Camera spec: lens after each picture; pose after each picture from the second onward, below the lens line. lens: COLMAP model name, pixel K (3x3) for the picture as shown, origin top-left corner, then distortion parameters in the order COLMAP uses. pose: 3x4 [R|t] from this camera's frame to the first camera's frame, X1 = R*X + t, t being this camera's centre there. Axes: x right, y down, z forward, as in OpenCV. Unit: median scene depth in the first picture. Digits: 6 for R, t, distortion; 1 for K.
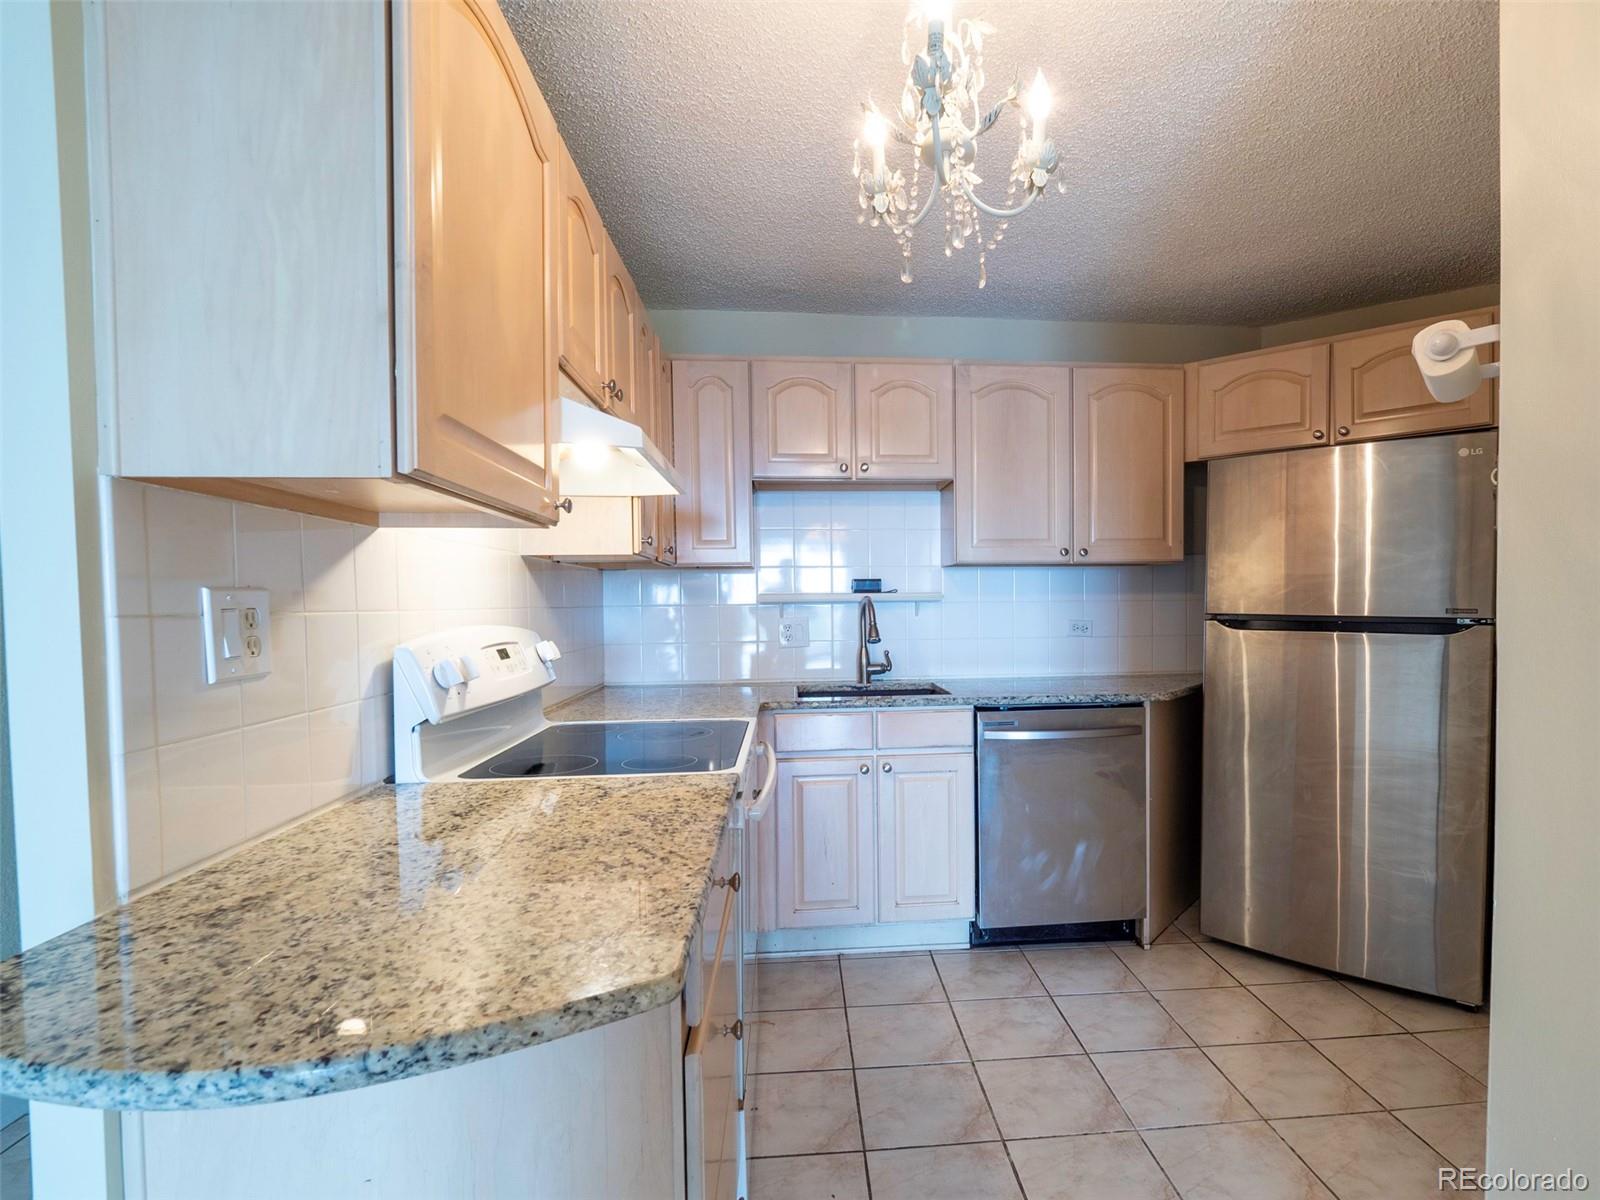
lens RADIAL K [[748.0, 0, 867.2], [0, 748.0, 623.3], [0, 0, 1]] dist [0.000052, -0.000046]
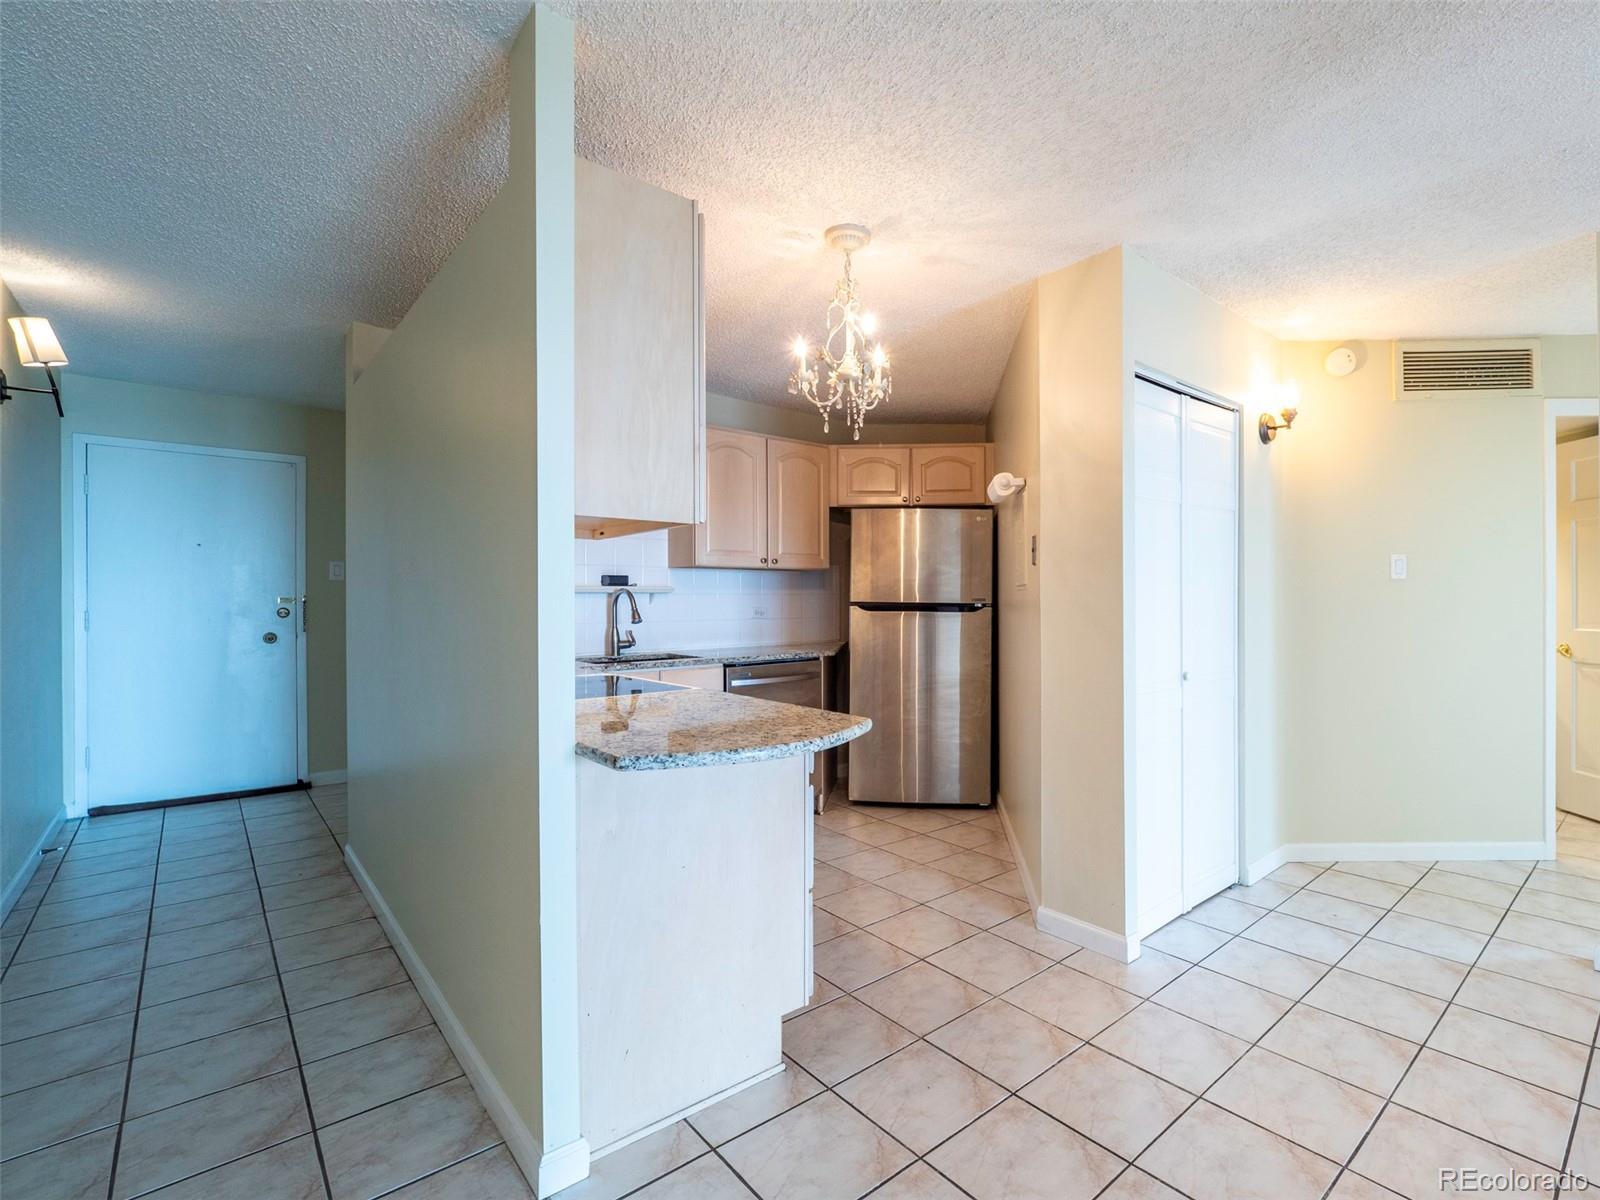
lens RADIAL K [[690.5, 0, 805.4], [0, 690.5, 590.5], [0, 0, 1]] dist [-0.015969, 0.000360]
pose [[0.858358, 0.013409, 0.512875, -0.389585], [0.008440, 0.999154, -0.040248, 0.021152], [-0.512981, 0.038876, 0.857519, -0.233052]]
